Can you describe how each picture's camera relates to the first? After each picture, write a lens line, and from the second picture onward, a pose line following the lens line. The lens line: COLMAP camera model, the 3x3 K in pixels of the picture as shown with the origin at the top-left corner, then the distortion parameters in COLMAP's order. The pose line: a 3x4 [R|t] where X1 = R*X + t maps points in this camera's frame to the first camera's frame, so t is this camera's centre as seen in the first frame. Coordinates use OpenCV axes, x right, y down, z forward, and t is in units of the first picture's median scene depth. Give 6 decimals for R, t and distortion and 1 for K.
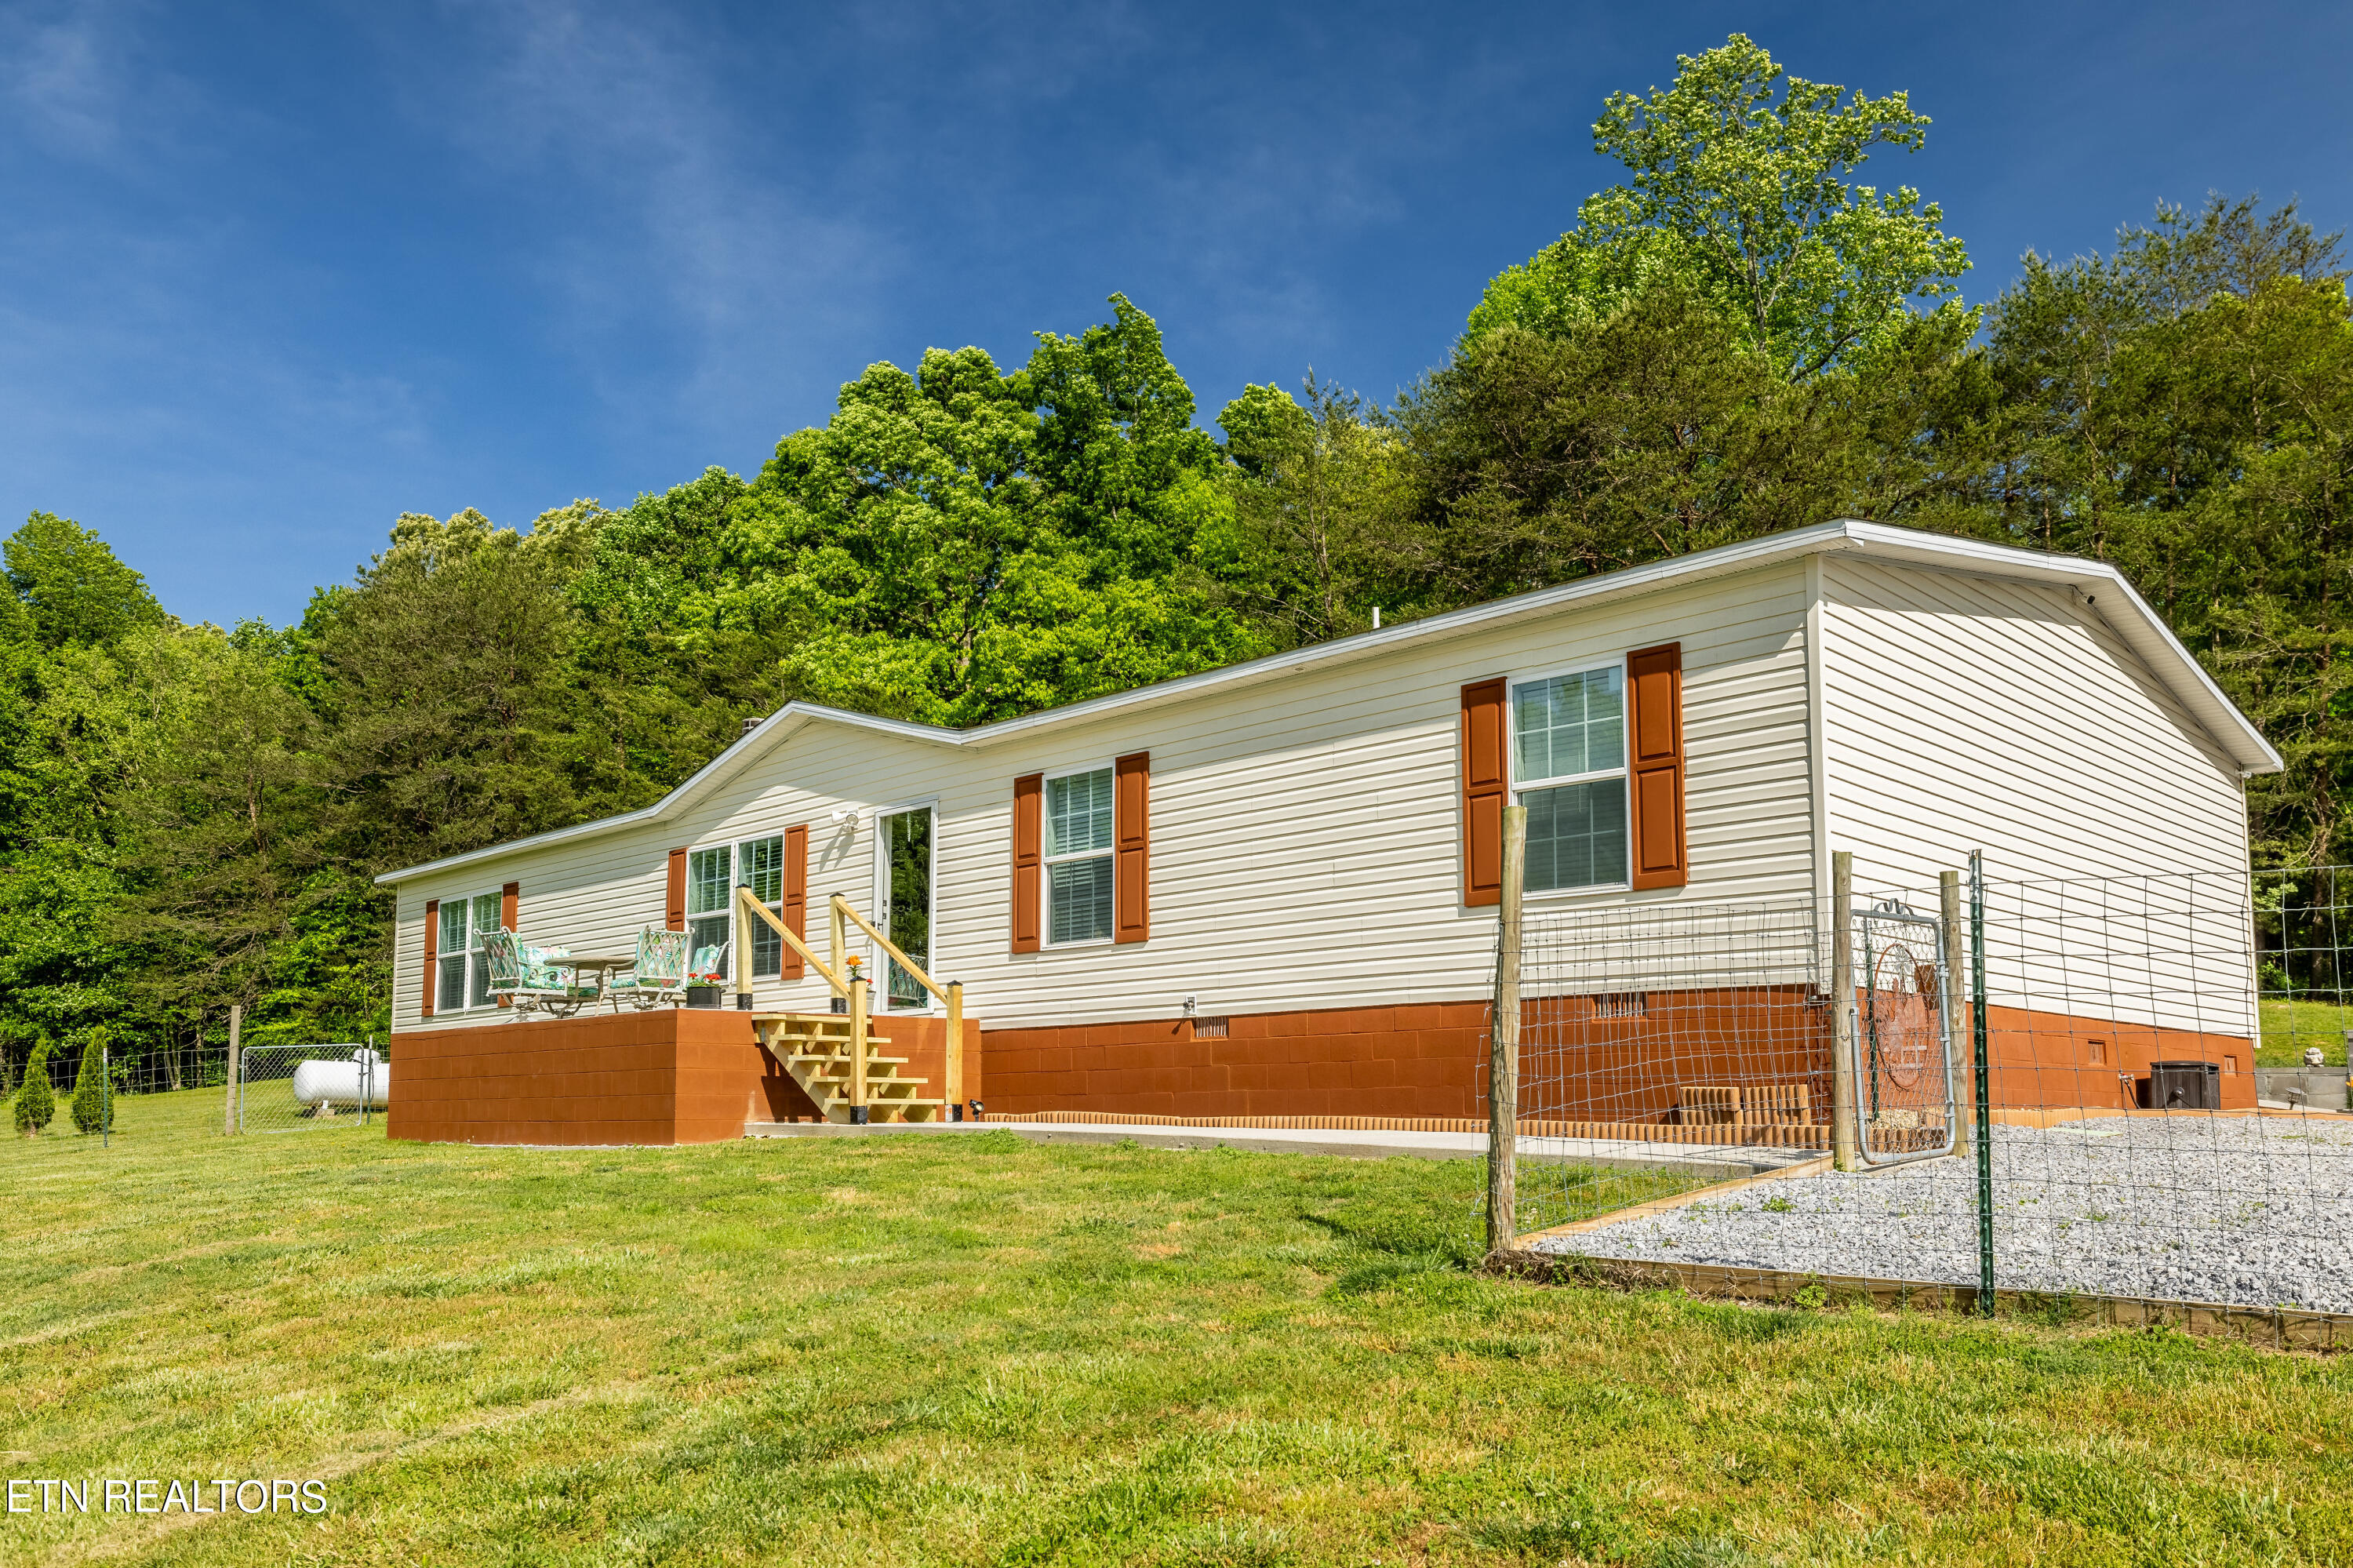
lens RADIAL K [[1747.9, 0, 1176.5], [0, 1747.9, 784.0], [0, 0, 1]] dist [-0.001799, 0.001105]
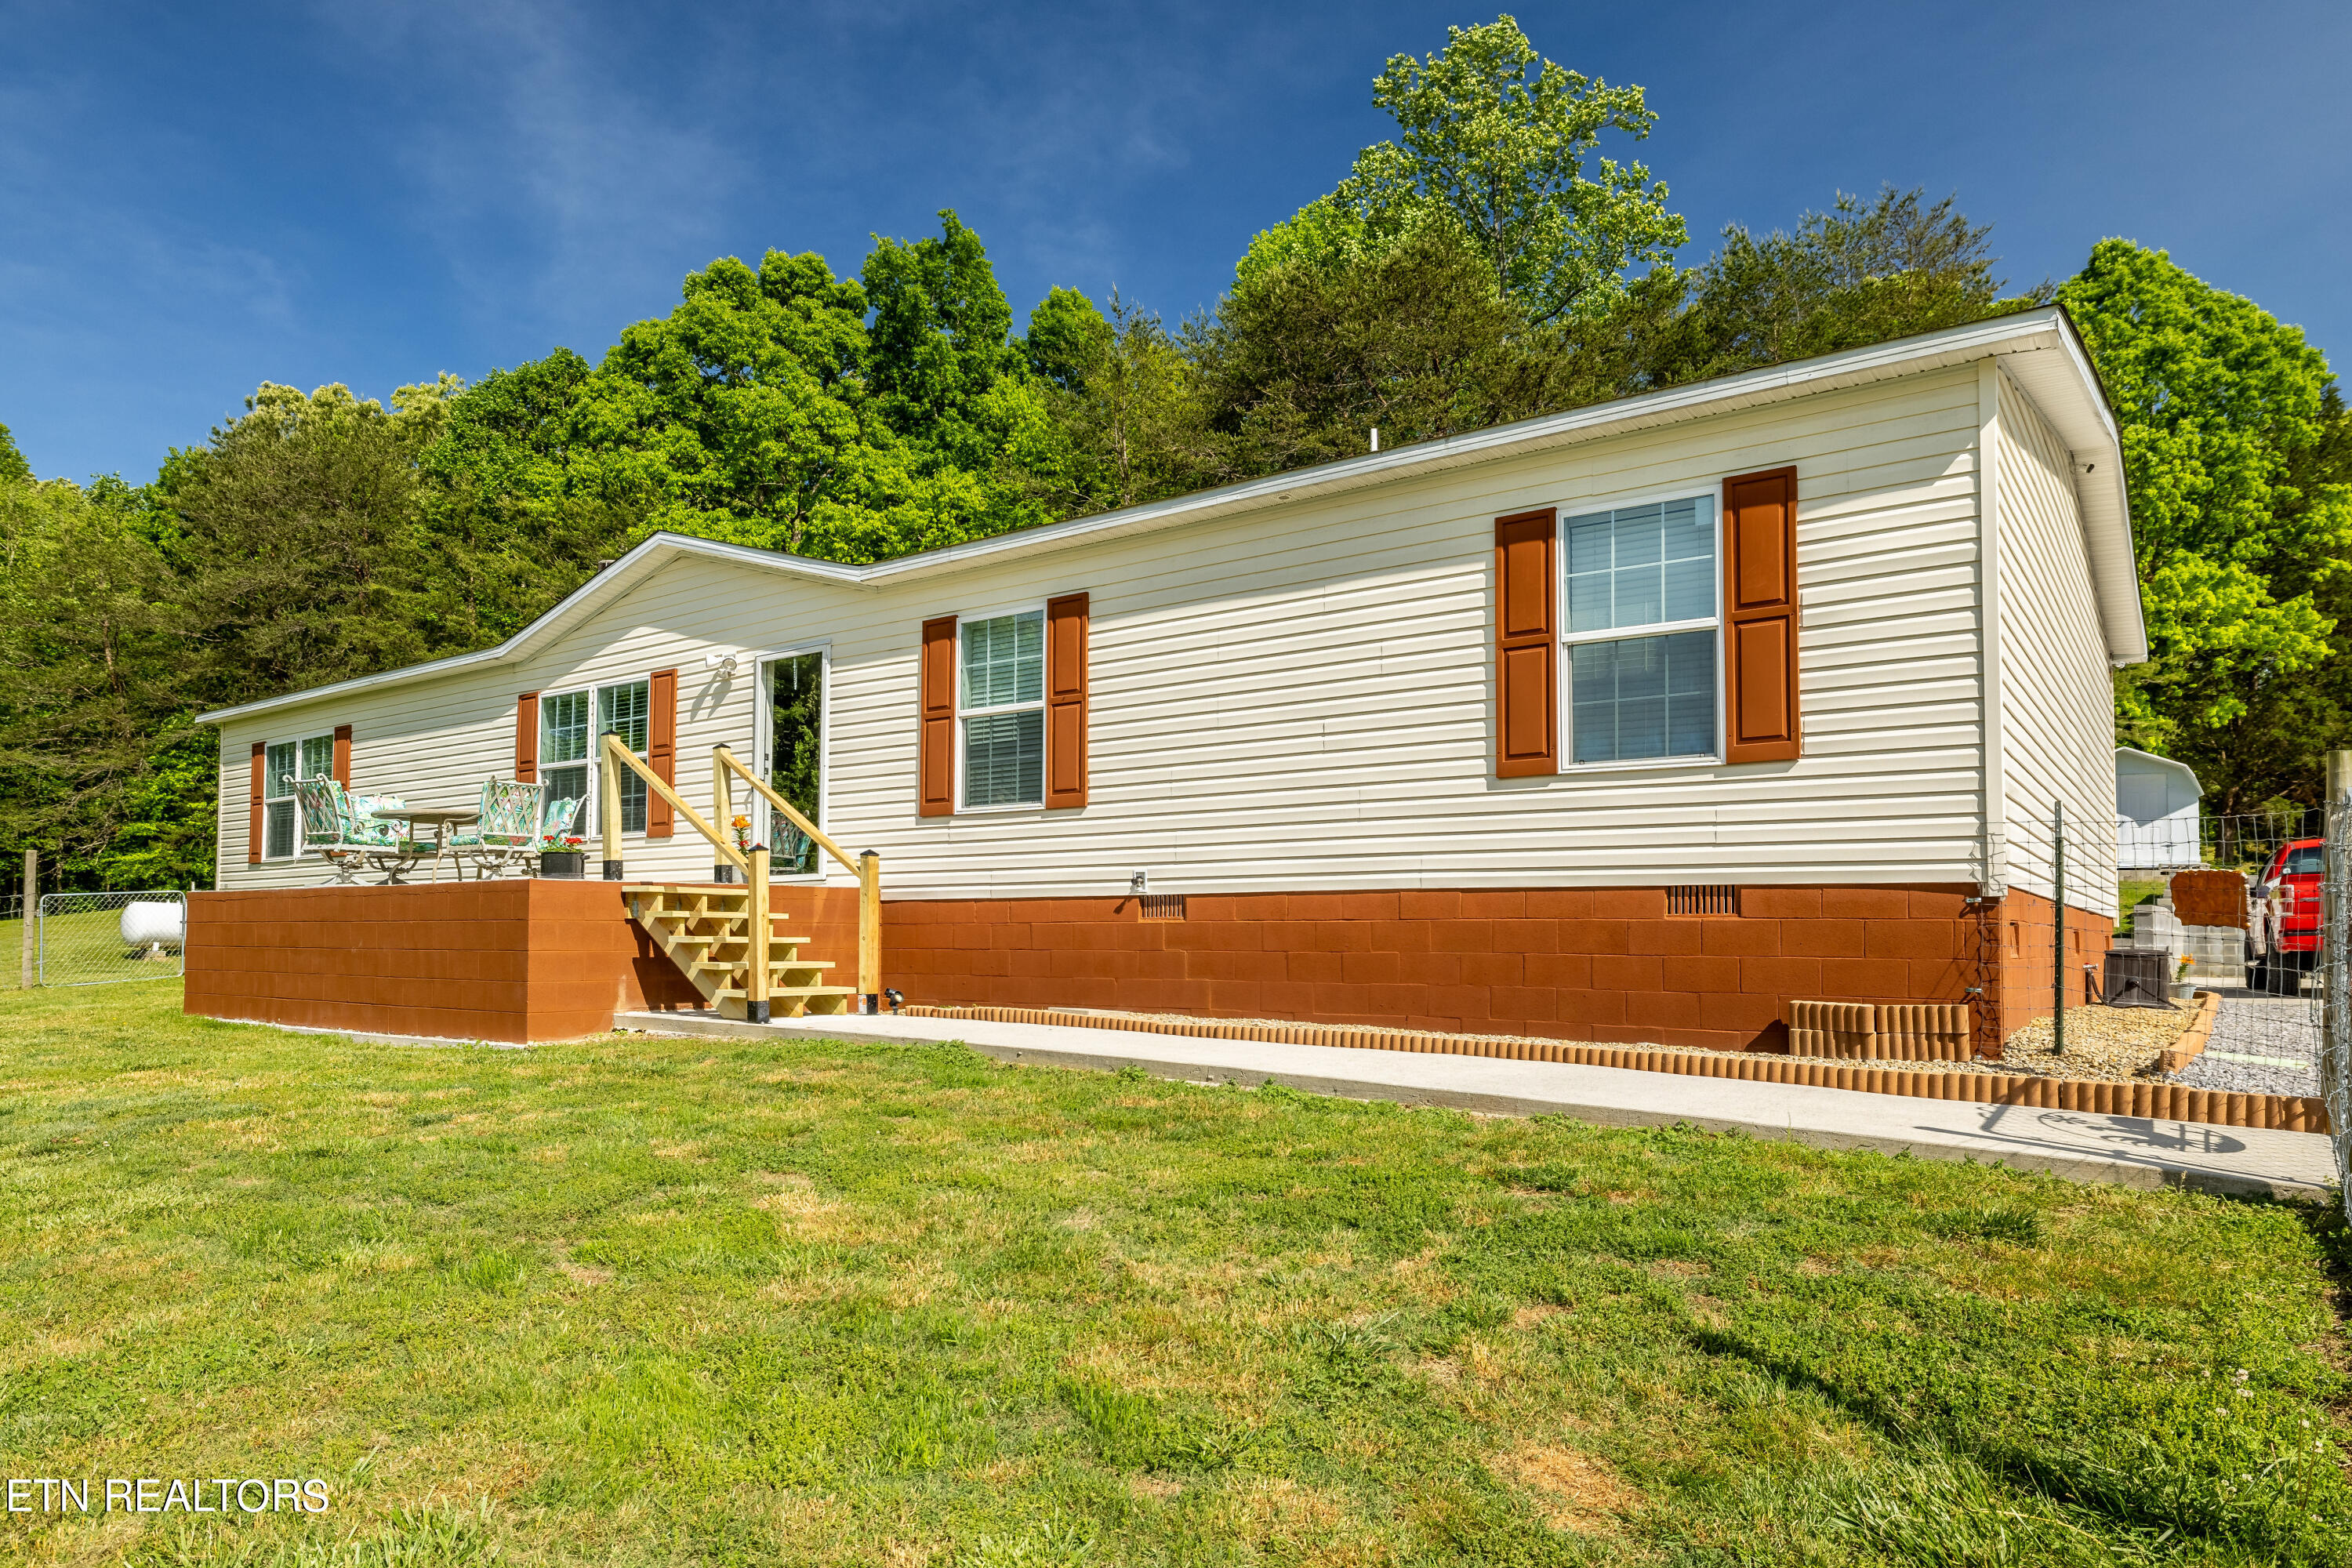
lens RADIAL K [[1491.8, 0, 1176.0], [0, 1491.8, 784.0], [0, 0, 1]] dist [-0.001806, 0.001436]
pose [[0.990977, 0.021095, 0.132361, -0.046563], [-0.031805, 0.996341, 0.079326, 0.010931], [-0.130203, -0.082820, 0.988022, 0.161938]]
